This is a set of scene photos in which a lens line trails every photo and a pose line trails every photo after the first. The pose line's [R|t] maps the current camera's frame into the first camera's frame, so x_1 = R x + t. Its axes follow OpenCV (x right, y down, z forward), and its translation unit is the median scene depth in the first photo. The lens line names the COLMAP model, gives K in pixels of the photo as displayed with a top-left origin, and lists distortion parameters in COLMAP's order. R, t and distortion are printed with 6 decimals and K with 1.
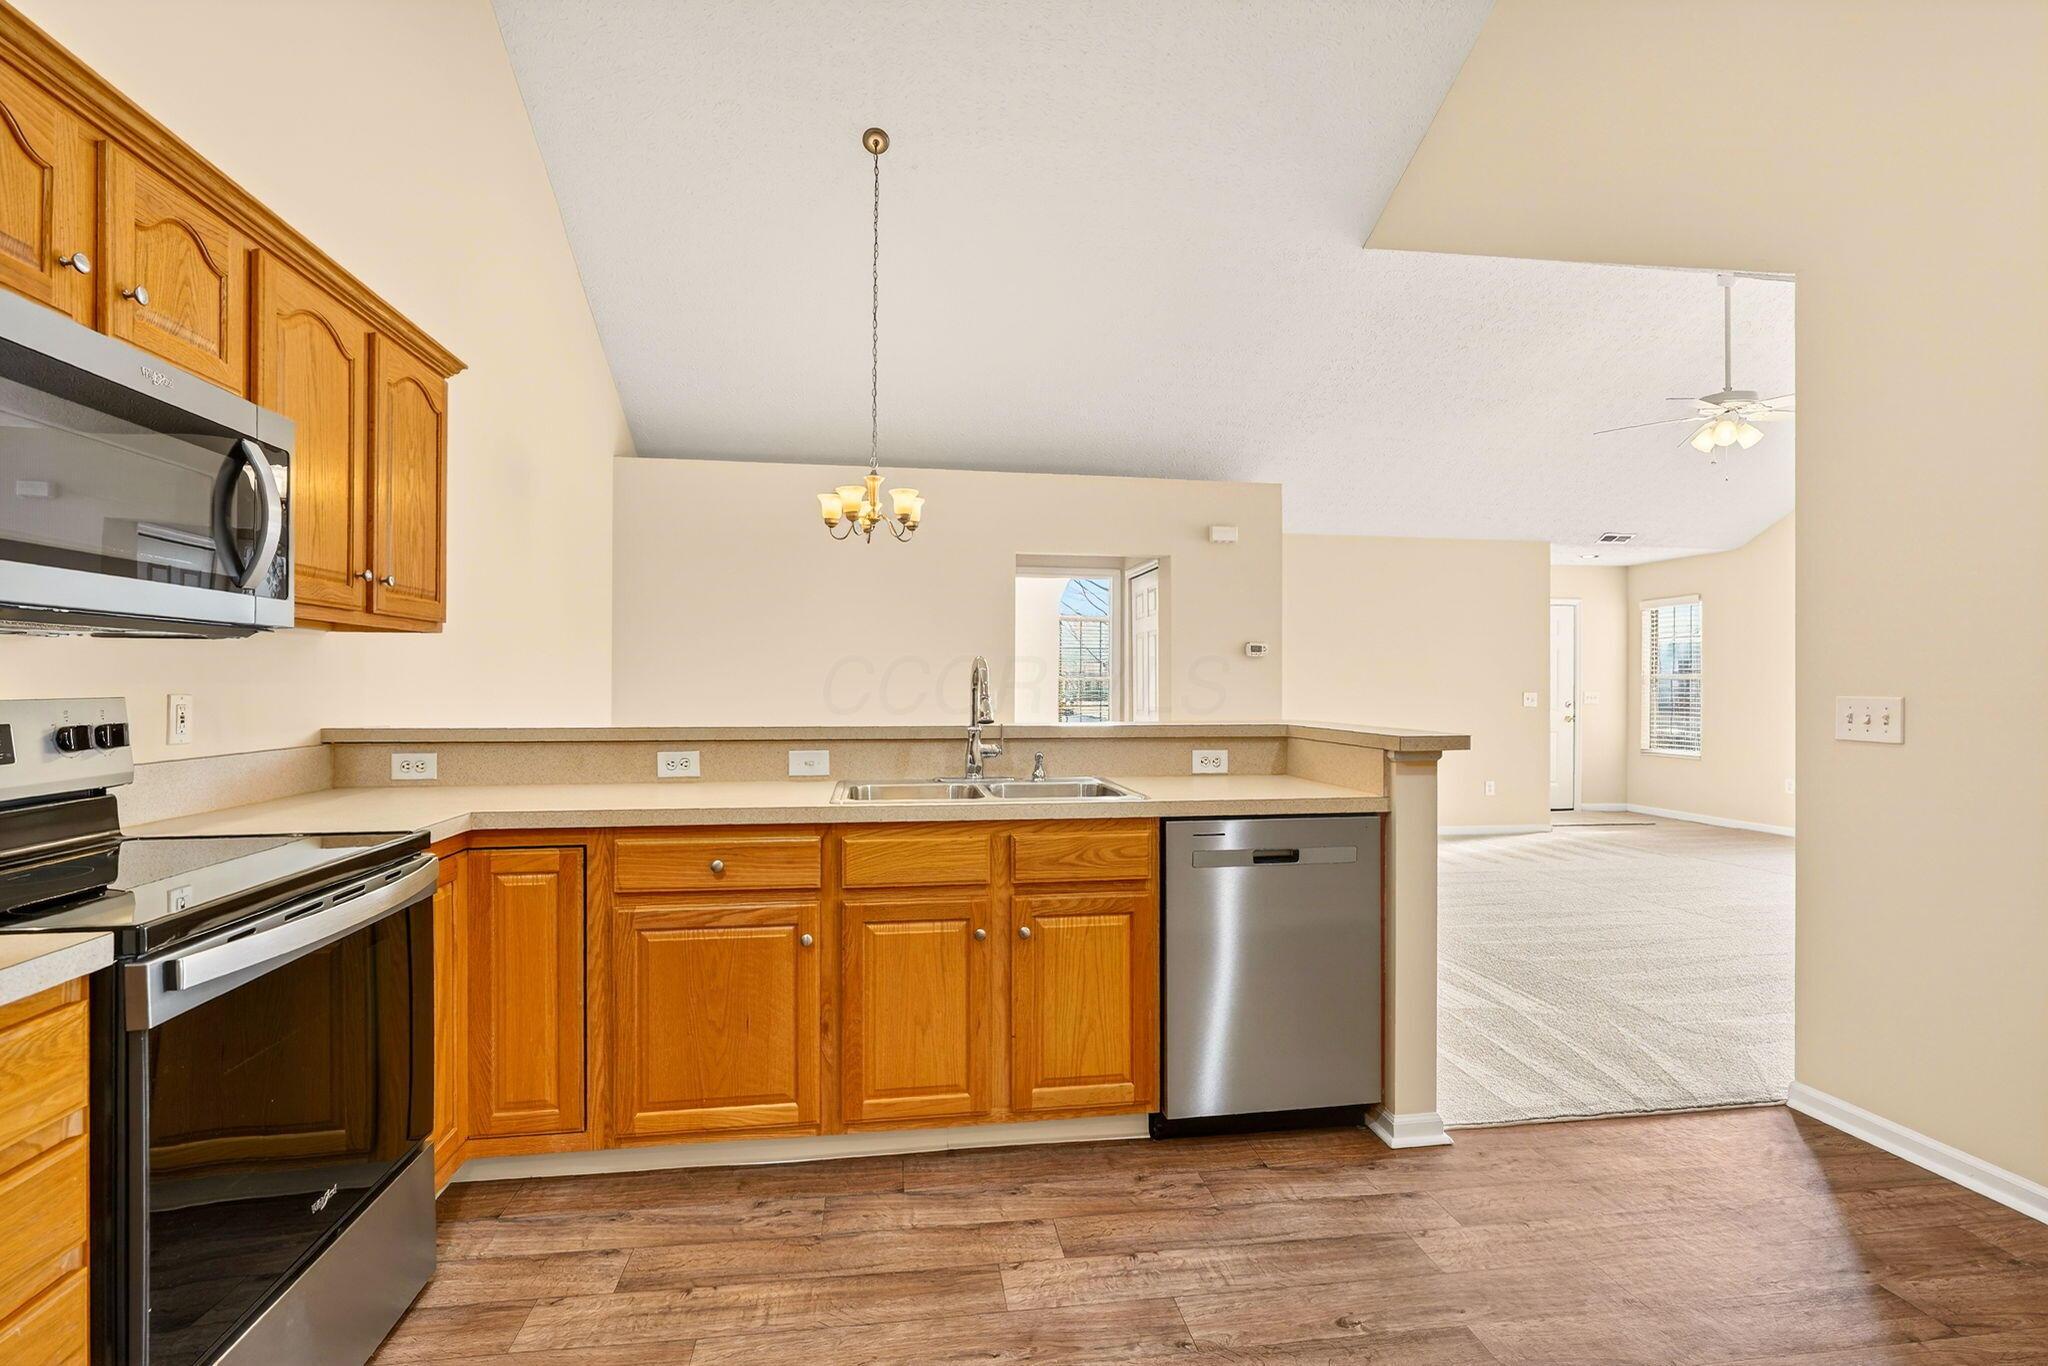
lens RADIAL K [[920.1, 0, 1022.8], [0, 920.1, 692.6], [0, 0, 1]] dist [-0.005641, 0.000260]
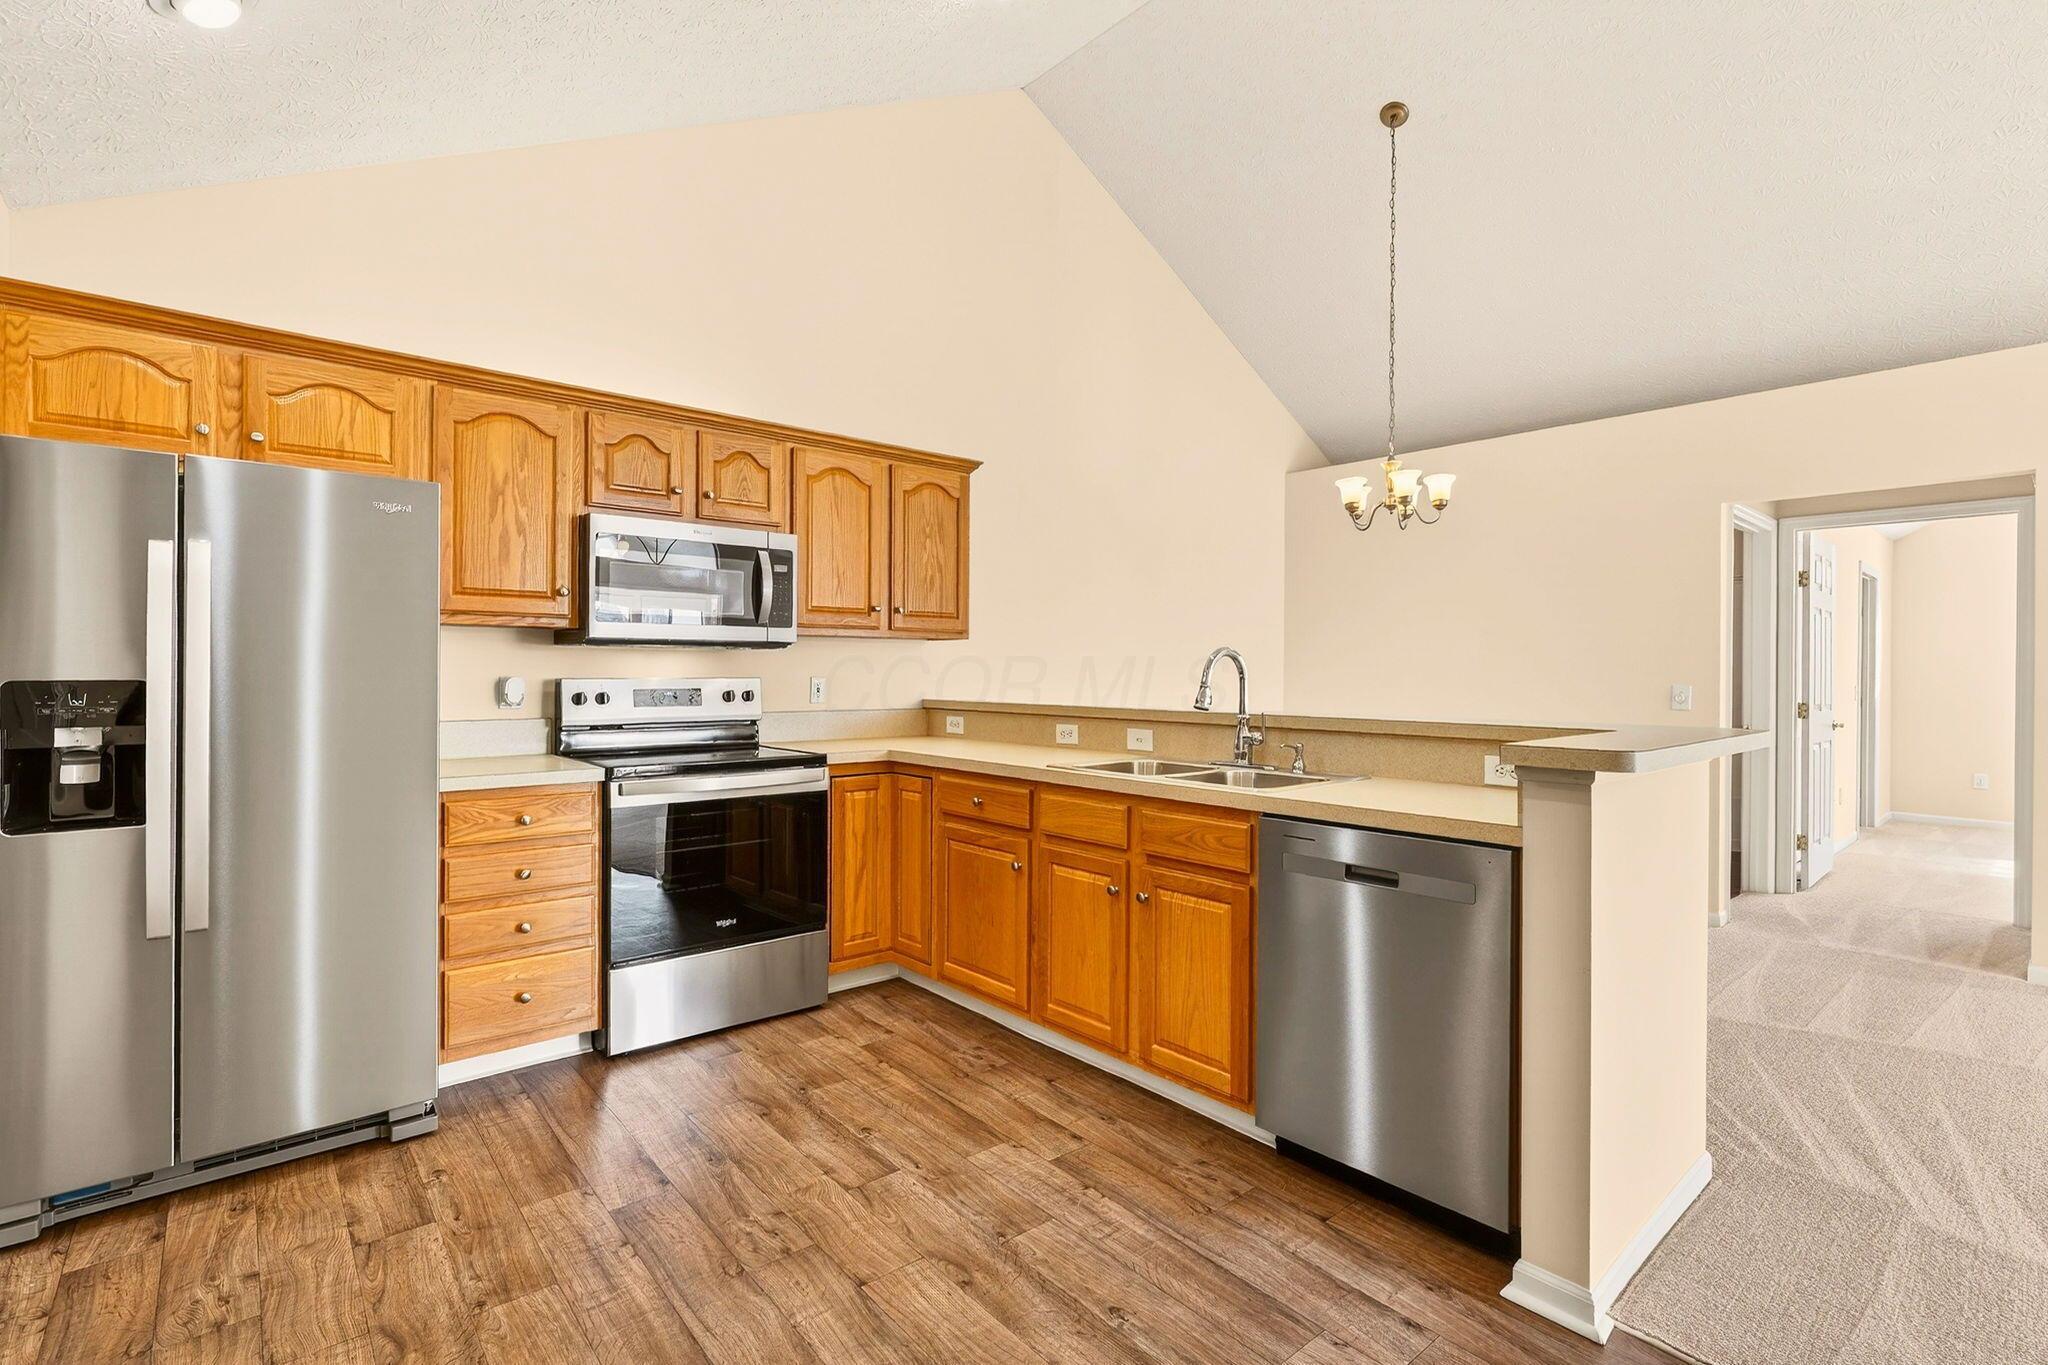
lens RADIAL K [[929.3, 0, 1024.0], [0, 929.3, 682.5], [0, 0, 1]] dist [-0.003019, 0.000840]
pose [[0.545274, 0.011421, -0.838180, 0.846608], [-0.013022, 0.999902, 0.005154, -0.001848], [0.838157, 0.008104, 0.545369, 0.266701]]
